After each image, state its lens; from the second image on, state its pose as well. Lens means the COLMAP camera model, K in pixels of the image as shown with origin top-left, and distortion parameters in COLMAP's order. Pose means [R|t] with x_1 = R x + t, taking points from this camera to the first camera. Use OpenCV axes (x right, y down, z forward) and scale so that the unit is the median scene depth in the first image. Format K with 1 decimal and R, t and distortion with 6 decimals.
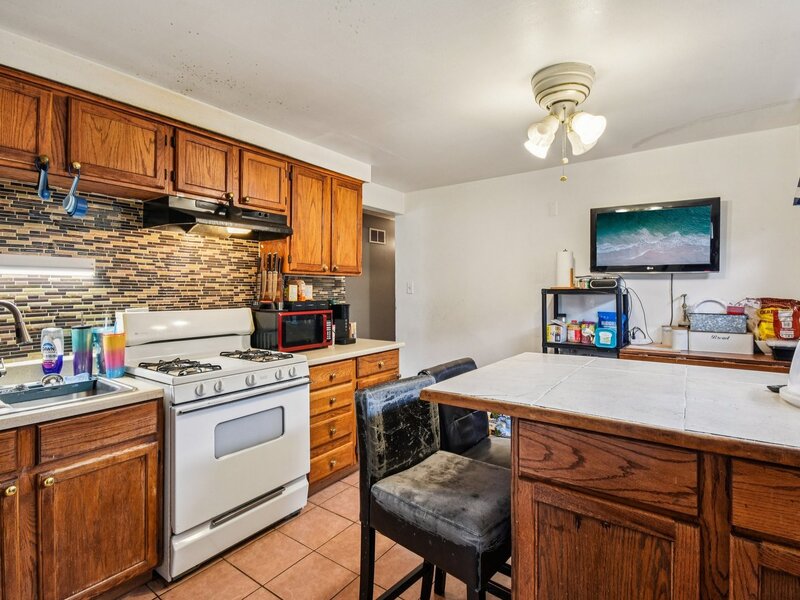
lens RADIAL K [[397.0, 0, 408.2], [0, 397.0, 285.2], [0, 0, 1]] dist [-0.002513, 0.000537]
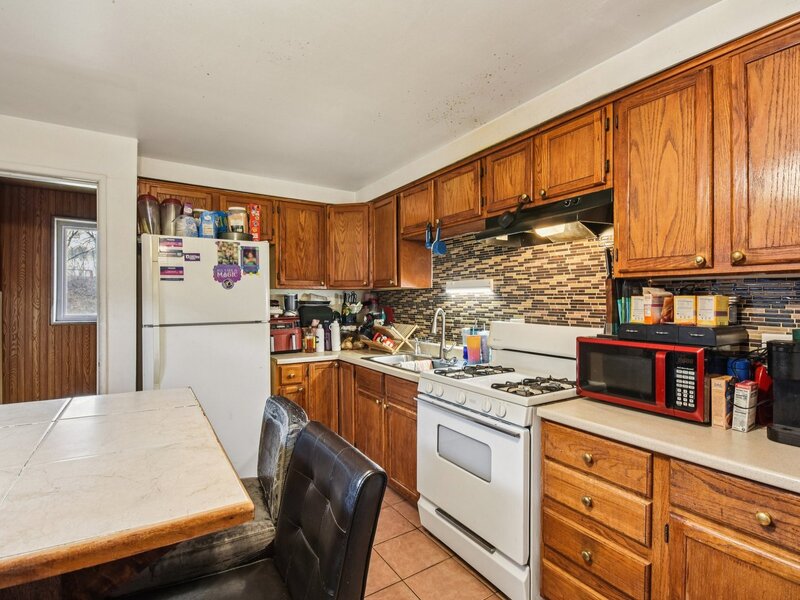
lens RADIAL K [[397.0, 0, 395.3], [0, 397.0, 300.6], [0, 0, 1]] dist [-0.002513, 0.000537]
pose [[-0.377250, 0.001266, -0.926110, 0.476535], [0.009614, 0.999951, -0.002549, 0.004836], [0.926061, -0.009865, -0.377244, 1.051228]]
